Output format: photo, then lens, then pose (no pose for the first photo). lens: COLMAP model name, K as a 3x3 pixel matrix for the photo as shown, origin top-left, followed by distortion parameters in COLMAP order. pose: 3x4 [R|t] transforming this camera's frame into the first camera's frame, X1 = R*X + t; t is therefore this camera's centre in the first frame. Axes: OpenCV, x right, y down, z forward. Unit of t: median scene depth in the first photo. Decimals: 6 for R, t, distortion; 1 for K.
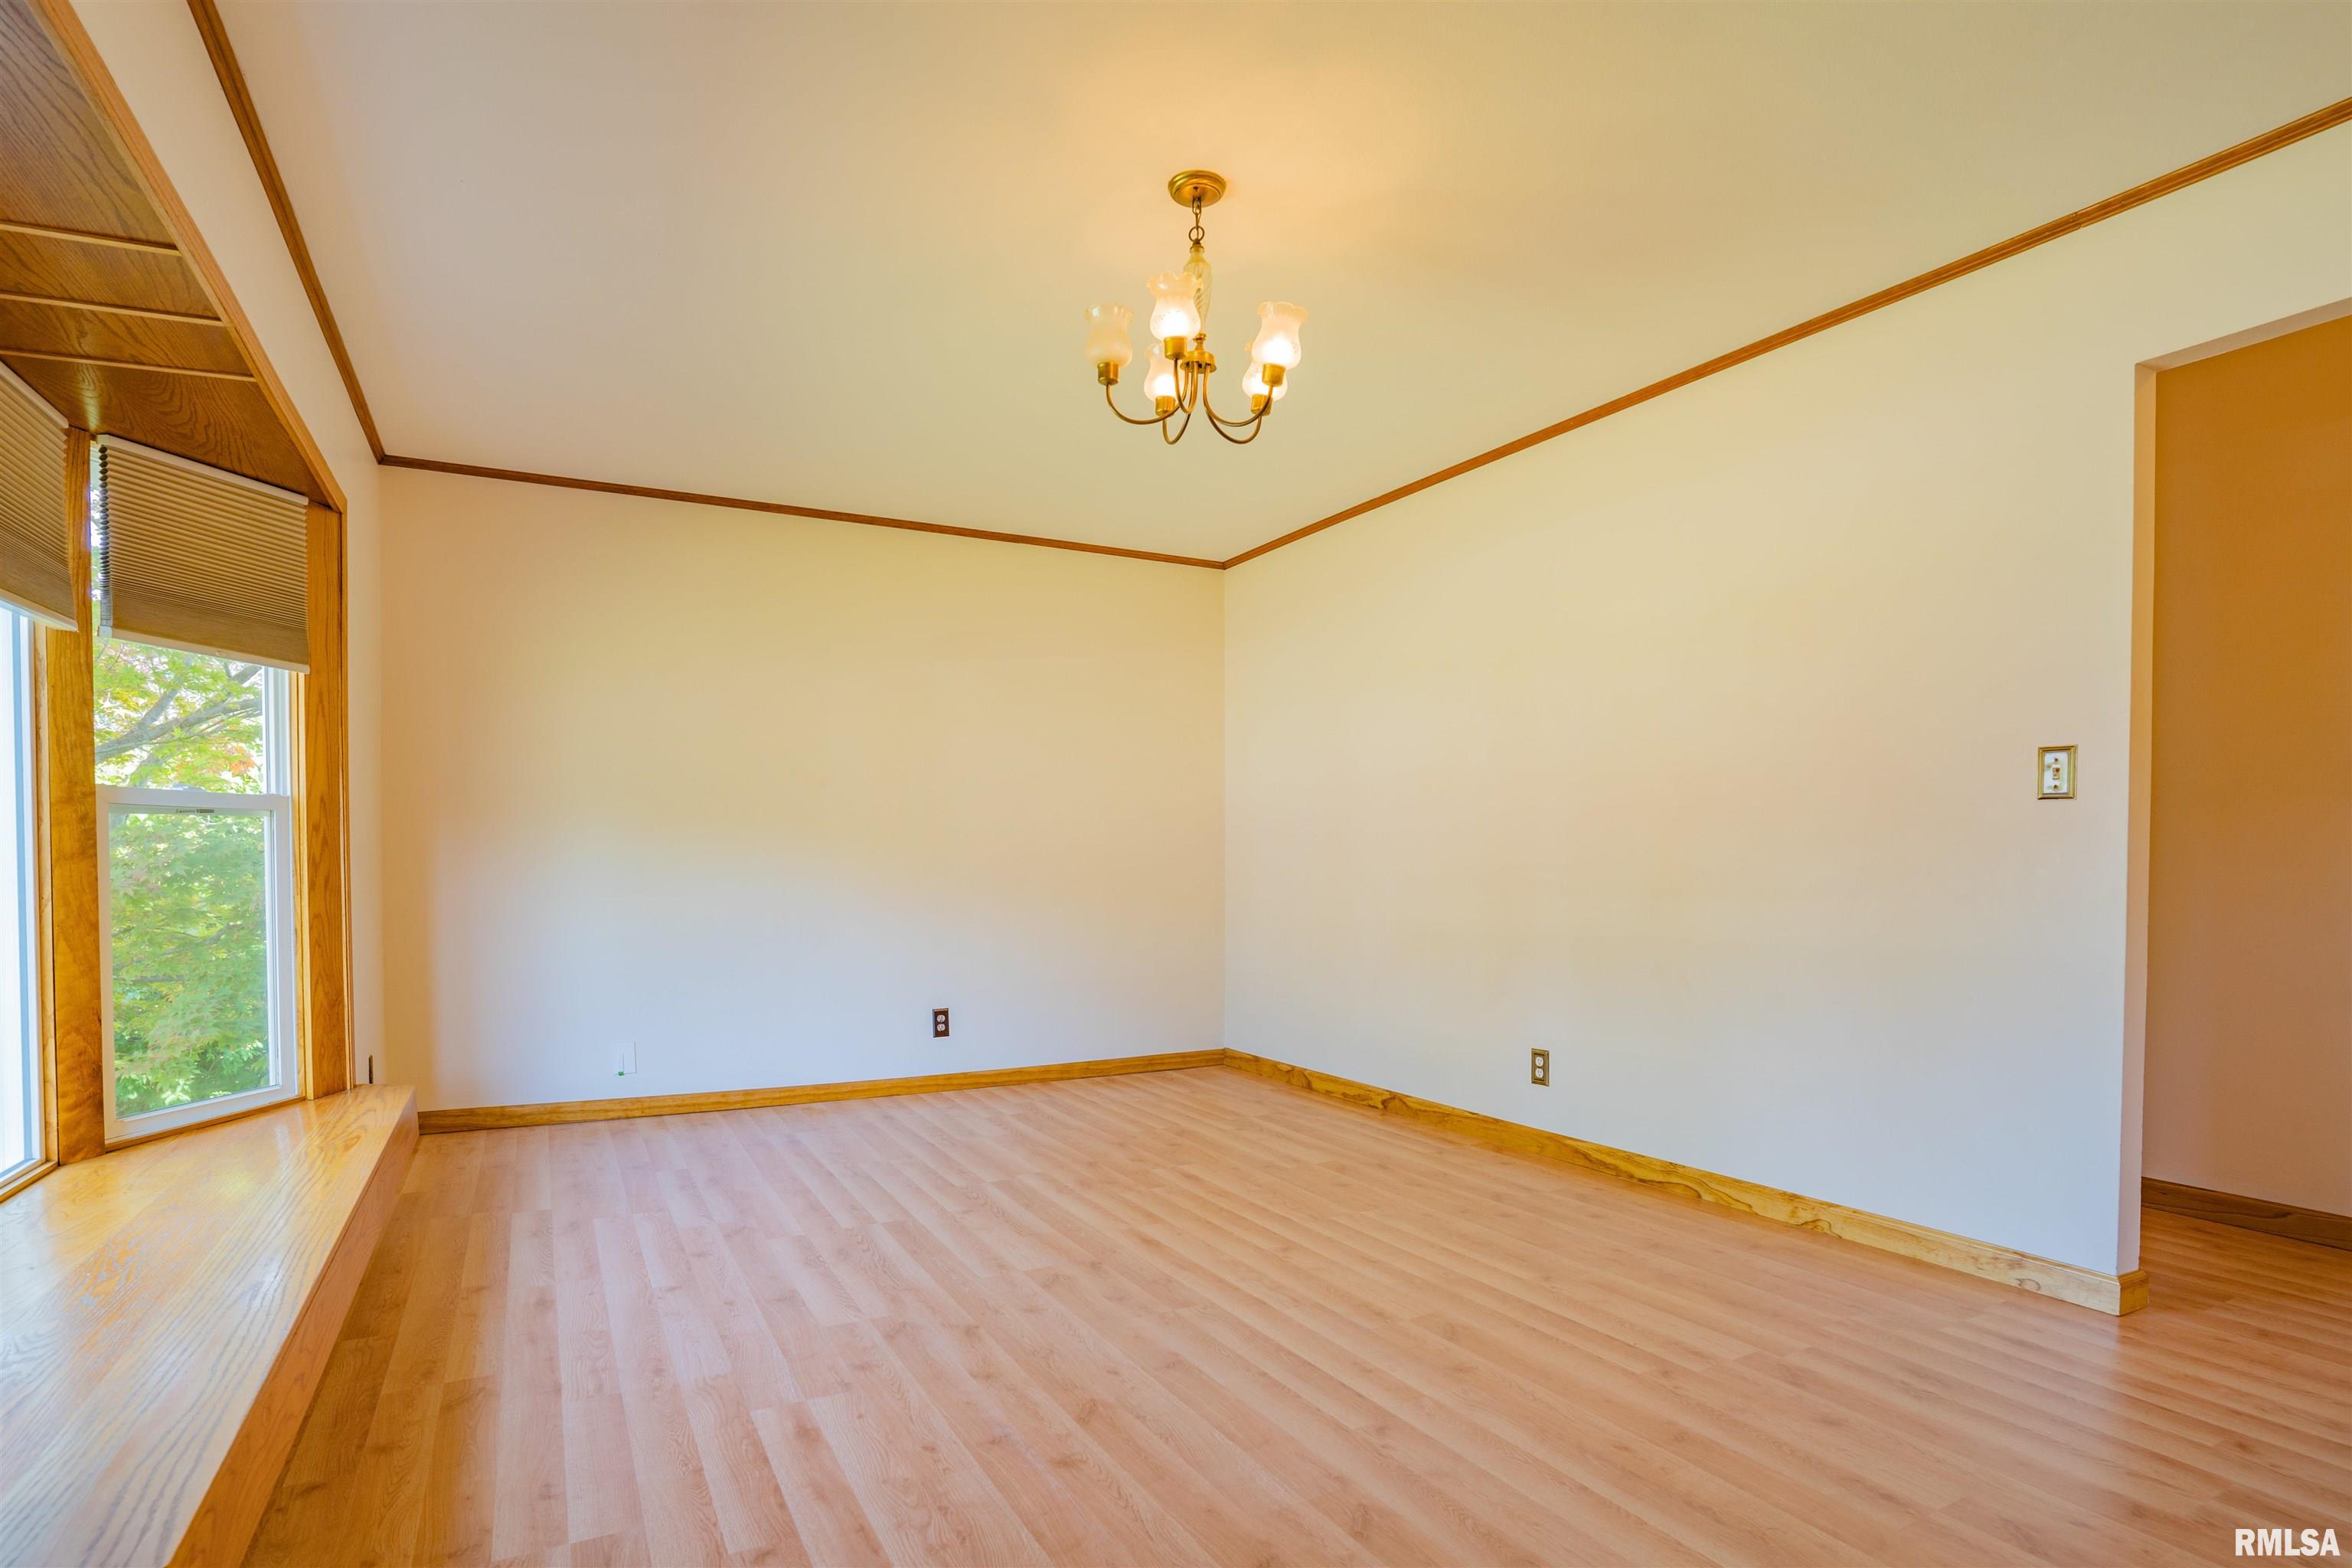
lens RADIAL K [[1153.5, 0, 1176.6], [0, 1153.5, 870.9], [0, 0, 1]] dist [-0.017265, 0.000347]
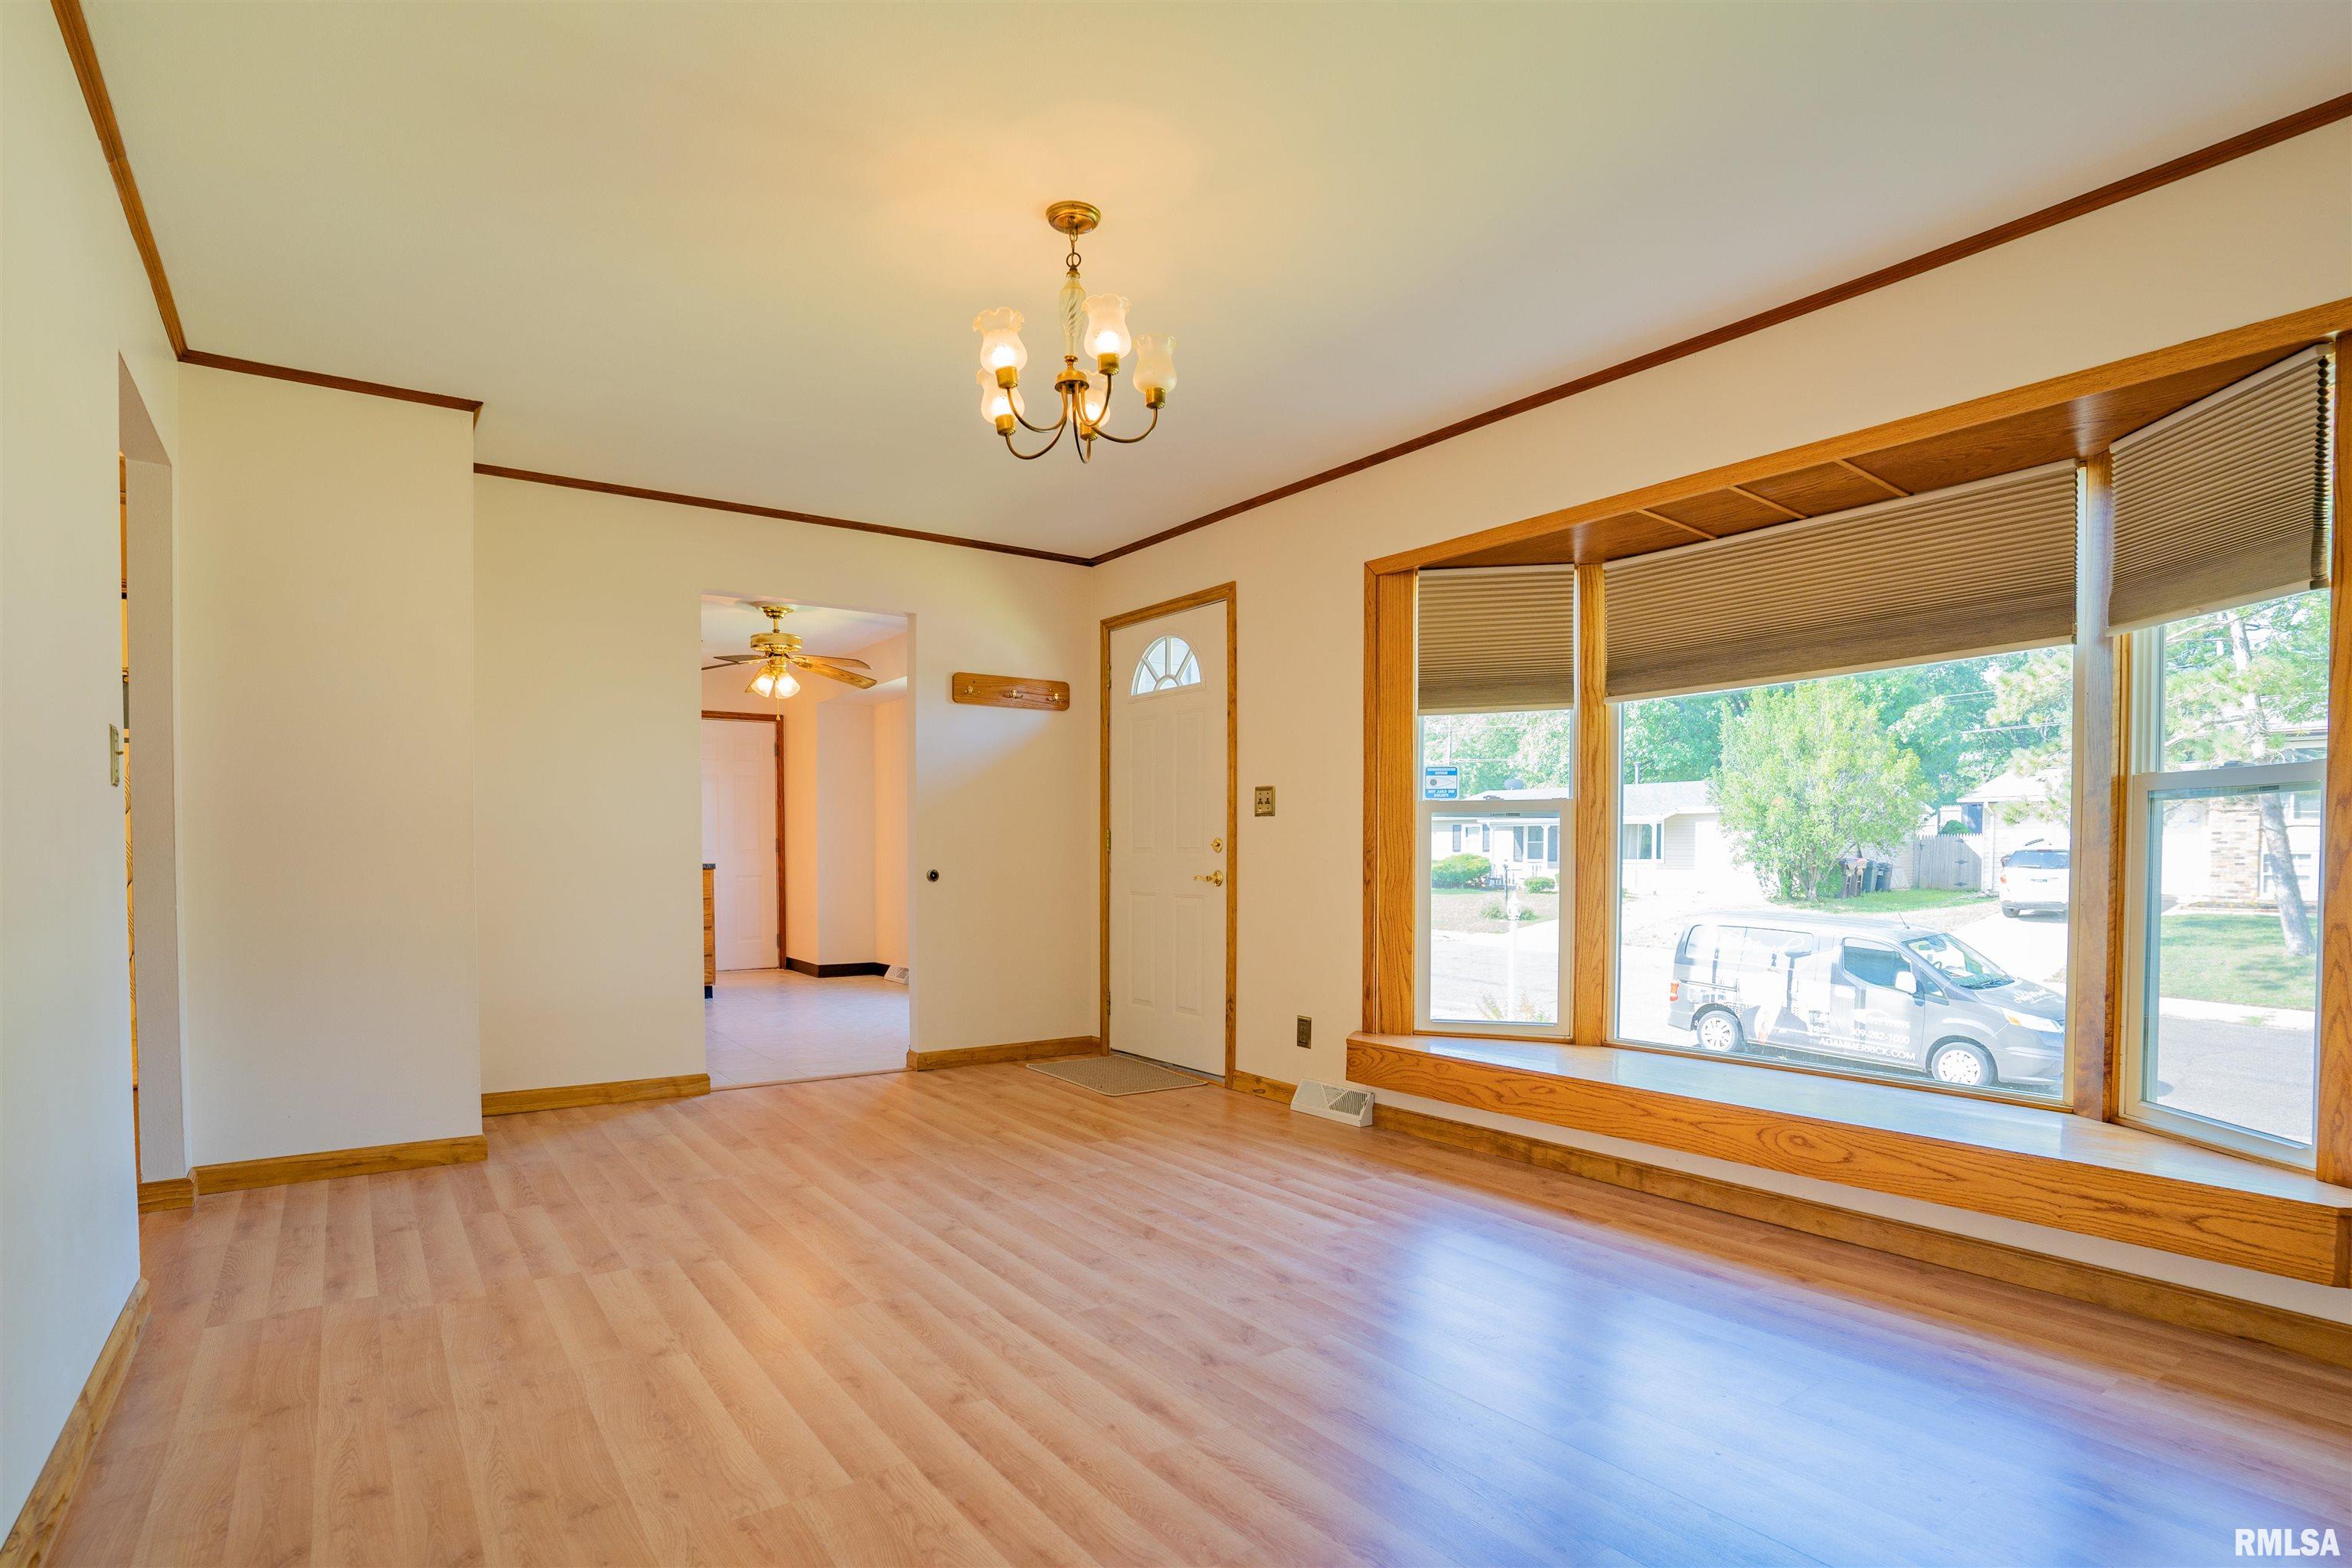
lens RADIAL K [[1153.5, 0, 1176.6], [0, 1153.5, 870.9], [0, 0, 1]] dist [-0.017265, 0.000347]
pose [[-0.992037, 0.006272, -0.125788, 0.056500], [0.002495, 0.999542, 0.030159, -0.021684], [0.125919, 0.029605, -0.991599, 2.026376]]
